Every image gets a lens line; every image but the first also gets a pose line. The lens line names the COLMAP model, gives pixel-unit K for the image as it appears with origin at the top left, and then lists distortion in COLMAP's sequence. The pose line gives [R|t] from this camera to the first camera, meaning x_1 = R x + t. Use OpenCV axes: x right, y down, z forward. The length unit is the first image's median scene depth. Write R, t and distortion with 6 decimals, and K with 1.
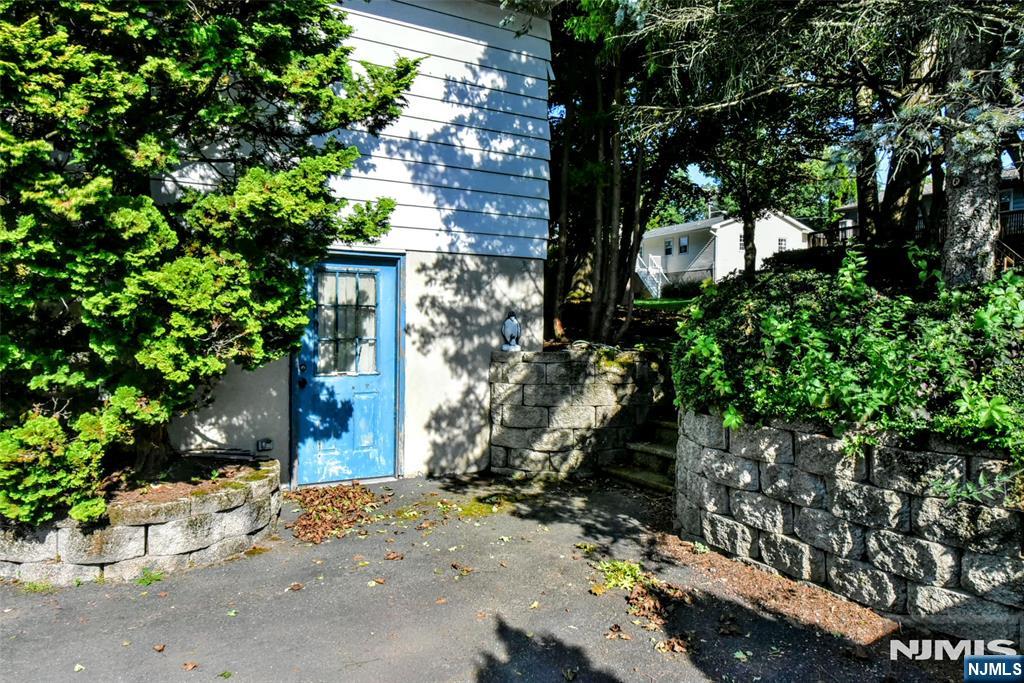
lens RADIAL K [[766.0, 0, 512.0], [0, 766.0, 341.5], [0, 0, 1]] dist [0.035584, 0.001465]
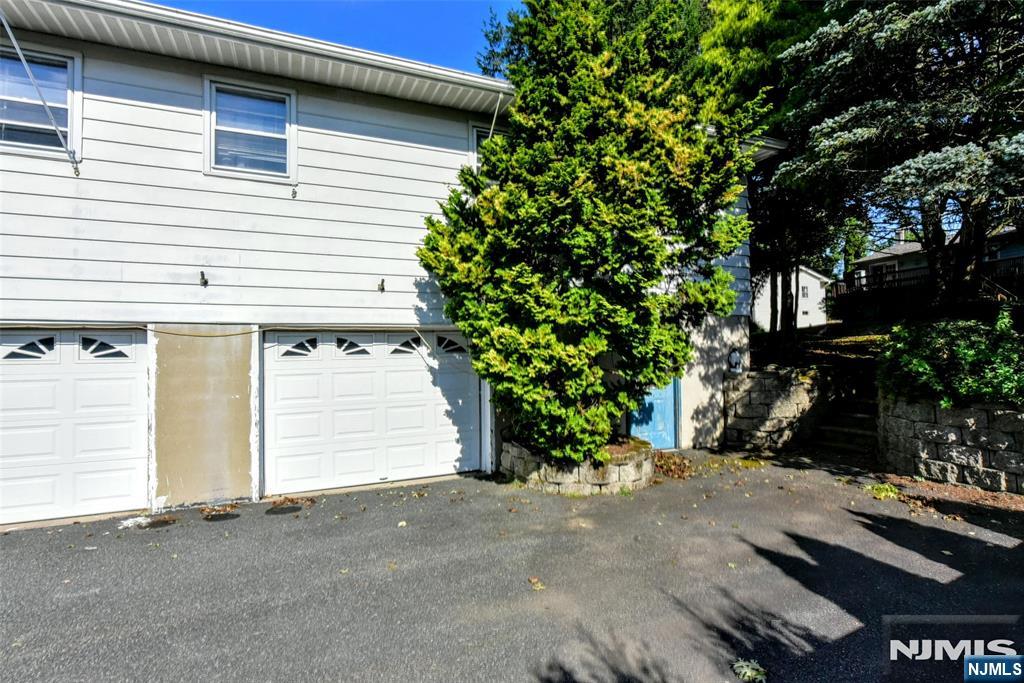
lens RADIAL K [[552.3, 0, 504.9], [0, 552.3, 337.3], [0, 0, 1]] dist [0.001375, -0.000394]
pose [[0.989894, -0.039587, -0.136171, -0.347776], [0.031638, 0.997694, -0.060054, -0.007187], [0.138235, 0.055139, 0.988863, -0.276853]]
